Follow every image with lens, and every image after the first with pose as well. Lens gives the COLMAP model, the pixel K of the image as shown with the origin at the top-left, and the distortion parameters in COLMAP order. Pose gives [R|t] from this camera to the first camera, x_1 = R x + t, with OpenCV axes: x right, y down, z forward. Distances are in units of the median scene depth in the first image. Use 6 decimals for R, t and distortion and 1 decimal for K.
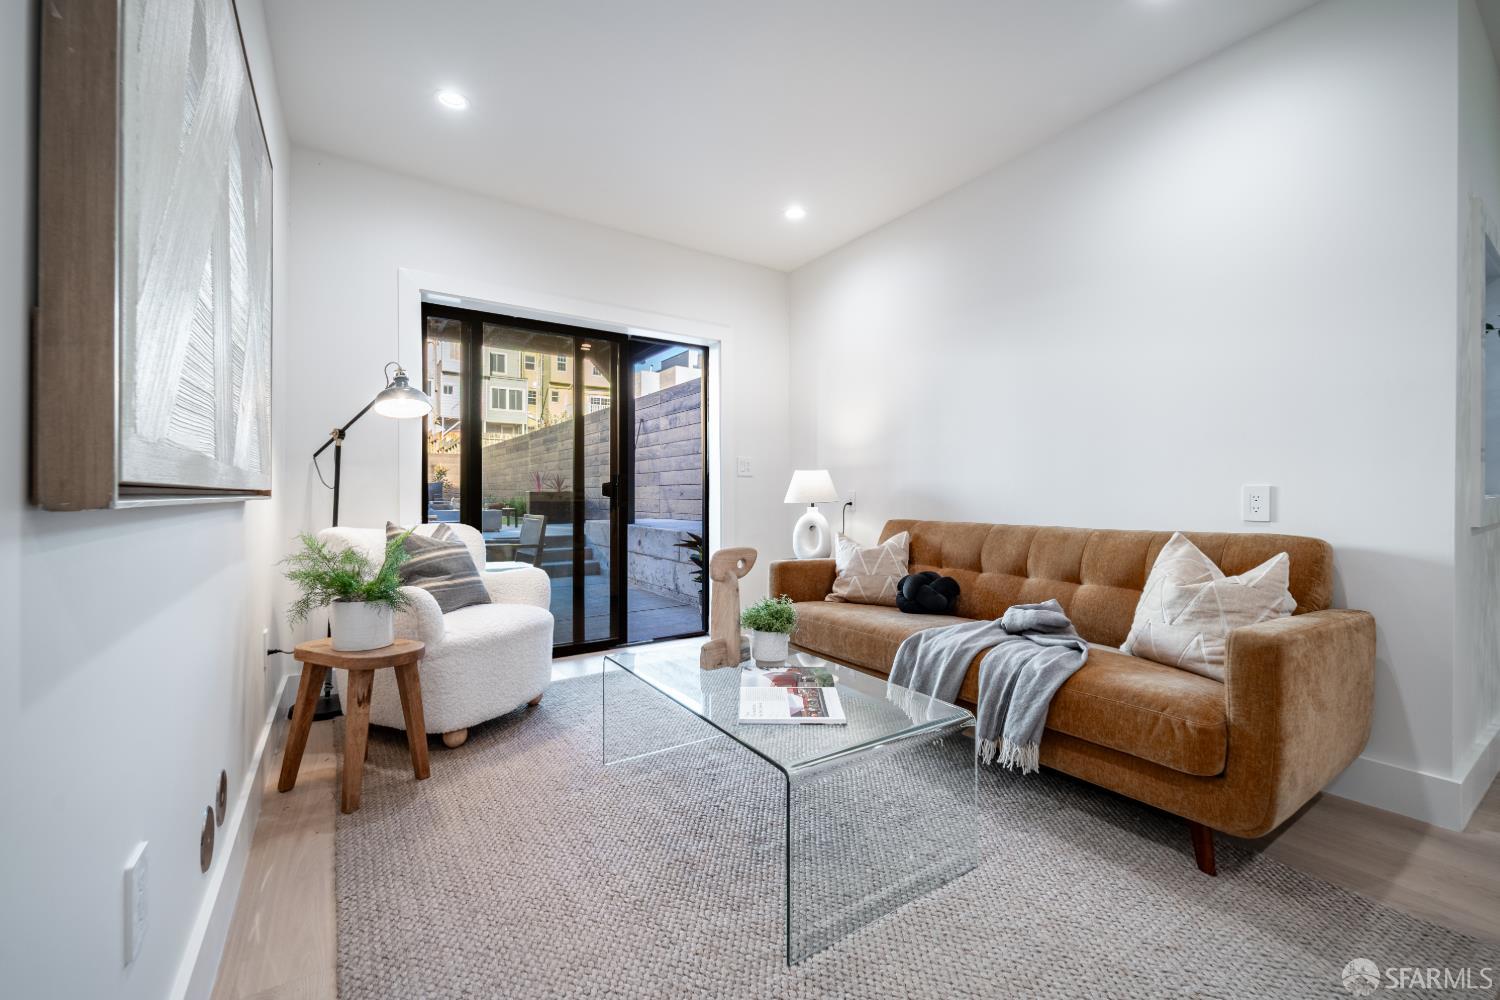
lens RADIAL K [[606.4, 0, 749.7], [0, 606.4, 496.2], [0, 0, 1]] dist [0.000948, -0.001115]
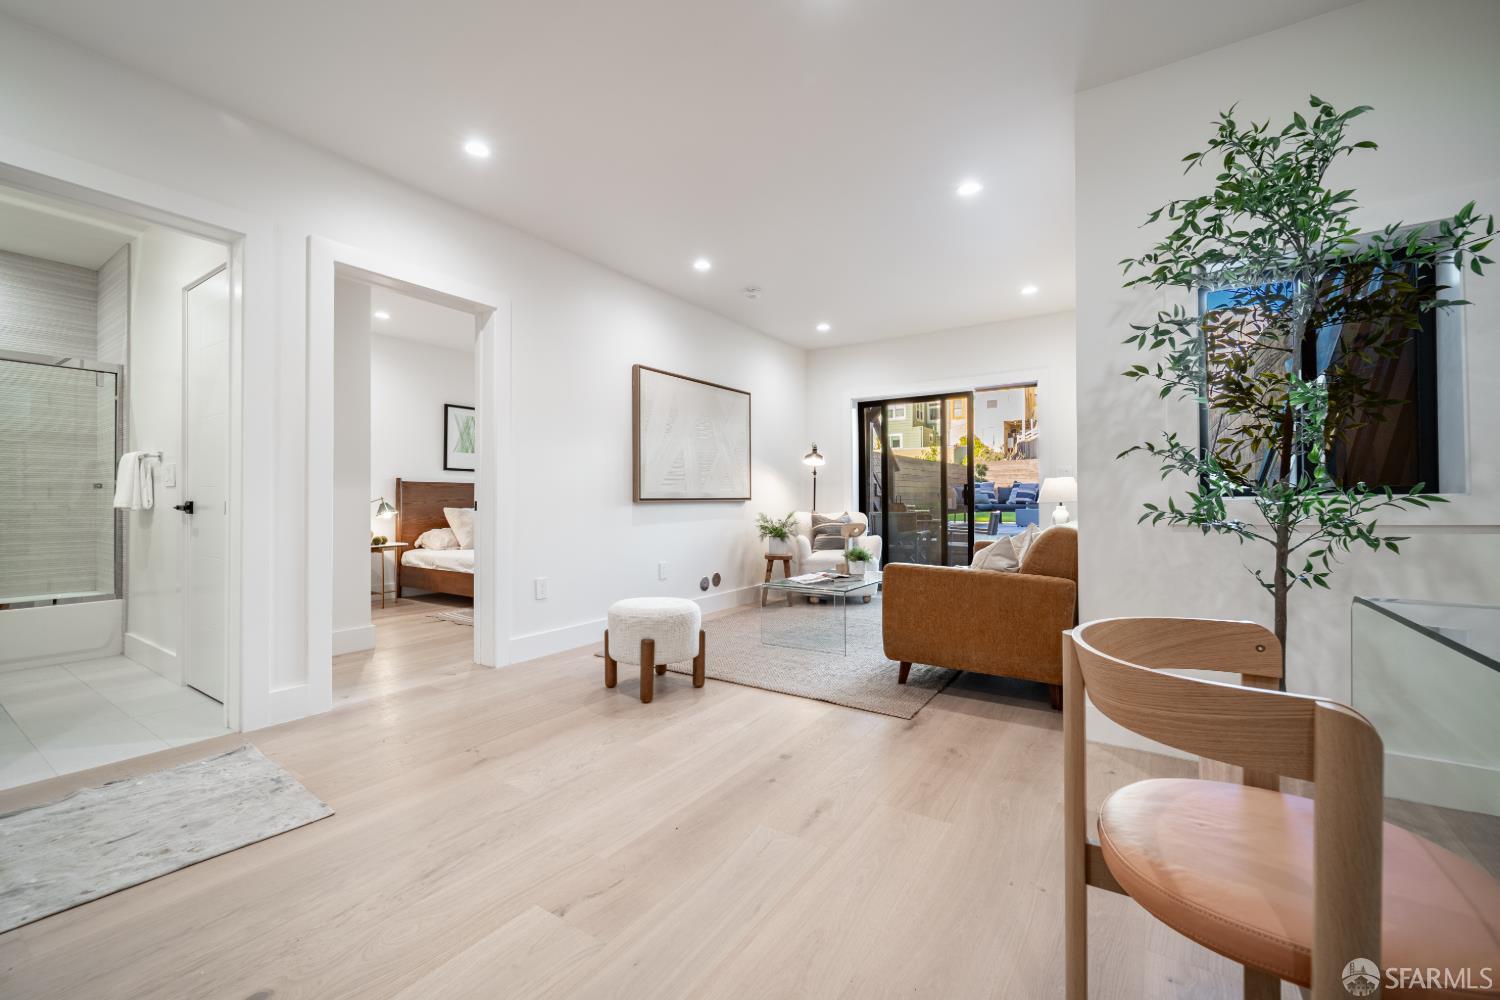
lens RADIAL K [[610.8, 0, 747.4], [0, 610.8, 496.7], [0, 0, 1]] dist [-0.001113, -0.000466]
pose [[0.387807, -0.005985, -0.921721, 1.570791], [0.006935, 0.999970, -0.003575, -0.003430], [0.921715, -0.005005, 0.387836, -0.175255]]
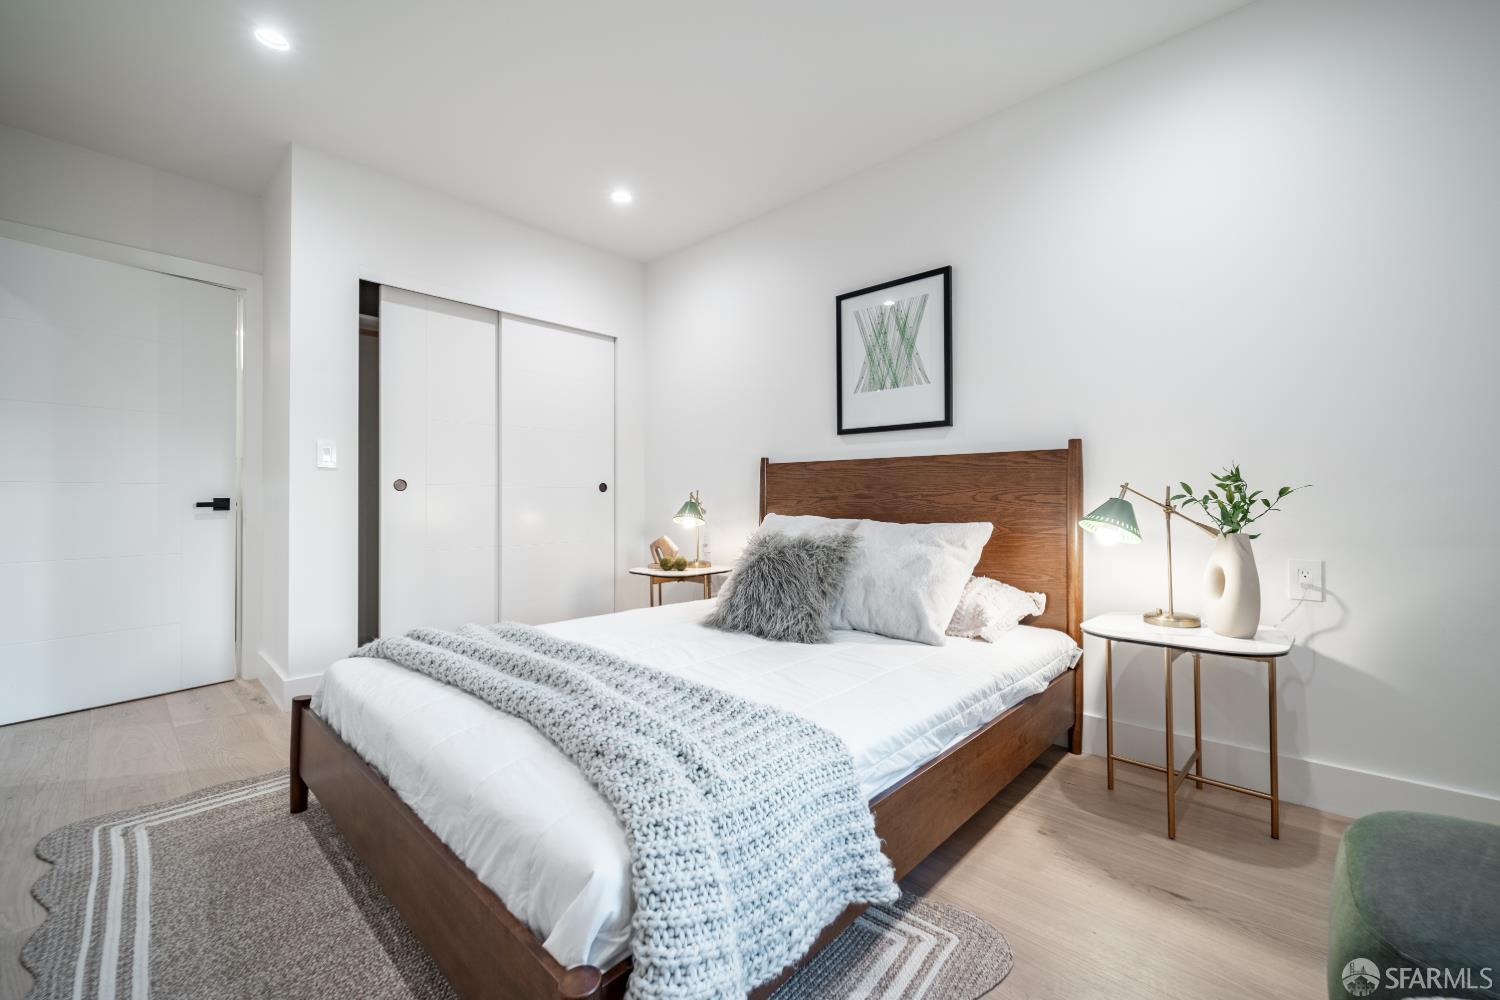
lens RADIAL K [[606.4, 0, 749.7], [0, 606.4, 496.2], [0, 0, 1]] dist [0.000948, -0.001115]
pose [[-0.972085, -0.001326, -0.234627, -0.933373], [0.000342, 0.999975, -0.007066, -0.001168], [0.234630, -0.006949, -0.972060, 0.835654]]
